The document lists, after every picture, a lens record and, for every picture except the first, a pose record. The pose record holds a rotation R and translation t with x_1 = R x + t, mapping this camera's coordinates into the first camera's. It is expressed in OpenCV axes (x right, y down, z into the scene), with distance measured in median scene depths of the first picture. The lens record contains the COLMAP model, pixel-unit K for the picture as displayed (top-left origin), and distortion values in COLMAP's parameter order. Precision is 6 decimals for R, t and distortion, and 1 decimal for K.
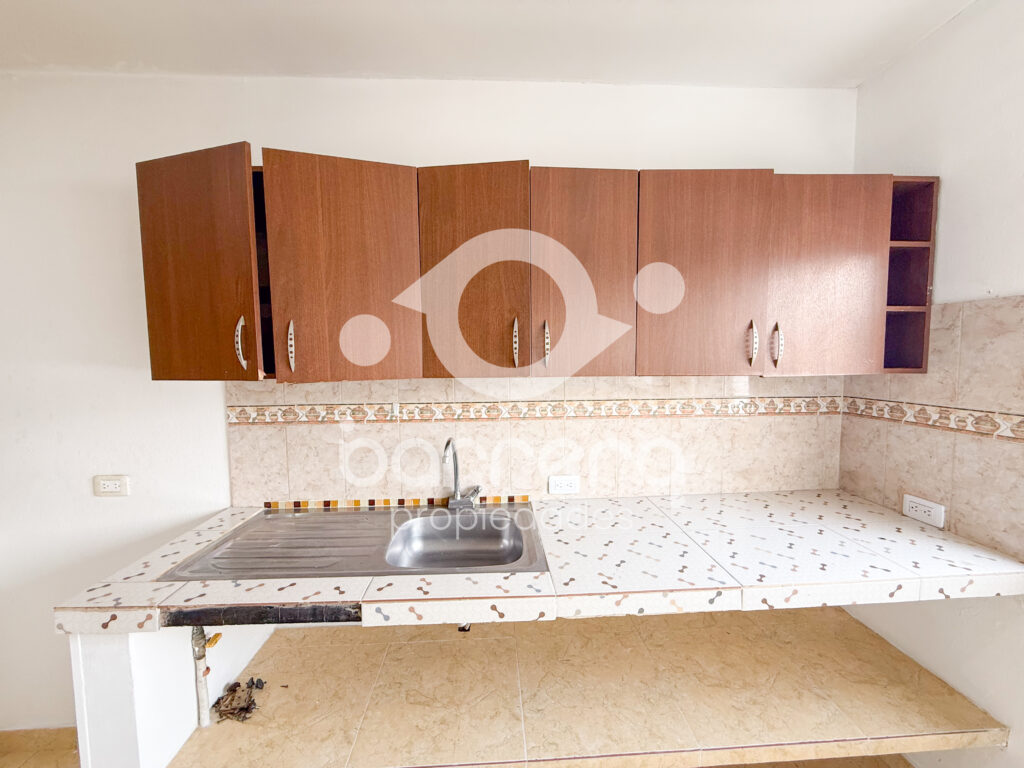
lens RADIAL K [[396.3, 0, 511.9], [0, 396.3, 389.0], [0, 0, 1]] dist [0.000045, -0.000224]
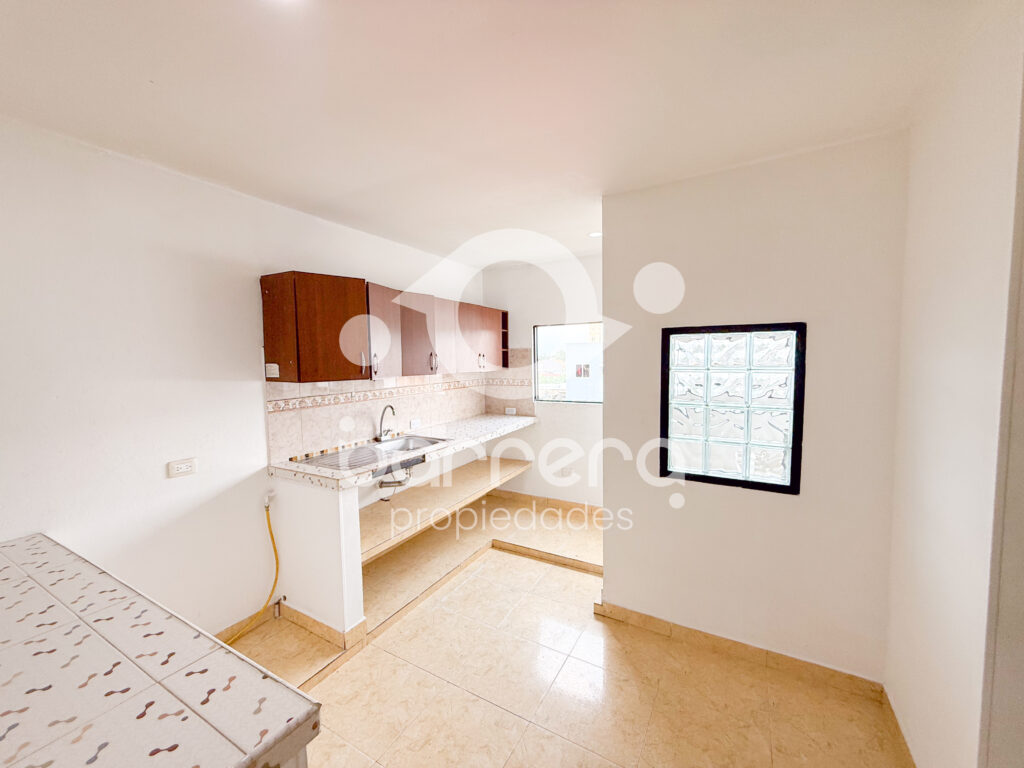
lens RADIAL K [[407.9, 0, 512.0], [0, 407.9, 384.0], [0, 0, 1]] dist [-0.000639, -0.000511]
pose [[0.525192, -0.055804, 0.849152, -1.572855], [0.066292, 0.997498, 0.024552, -0.000580], [-0.848398, 0.043397, 0.527577, -0.694316]]
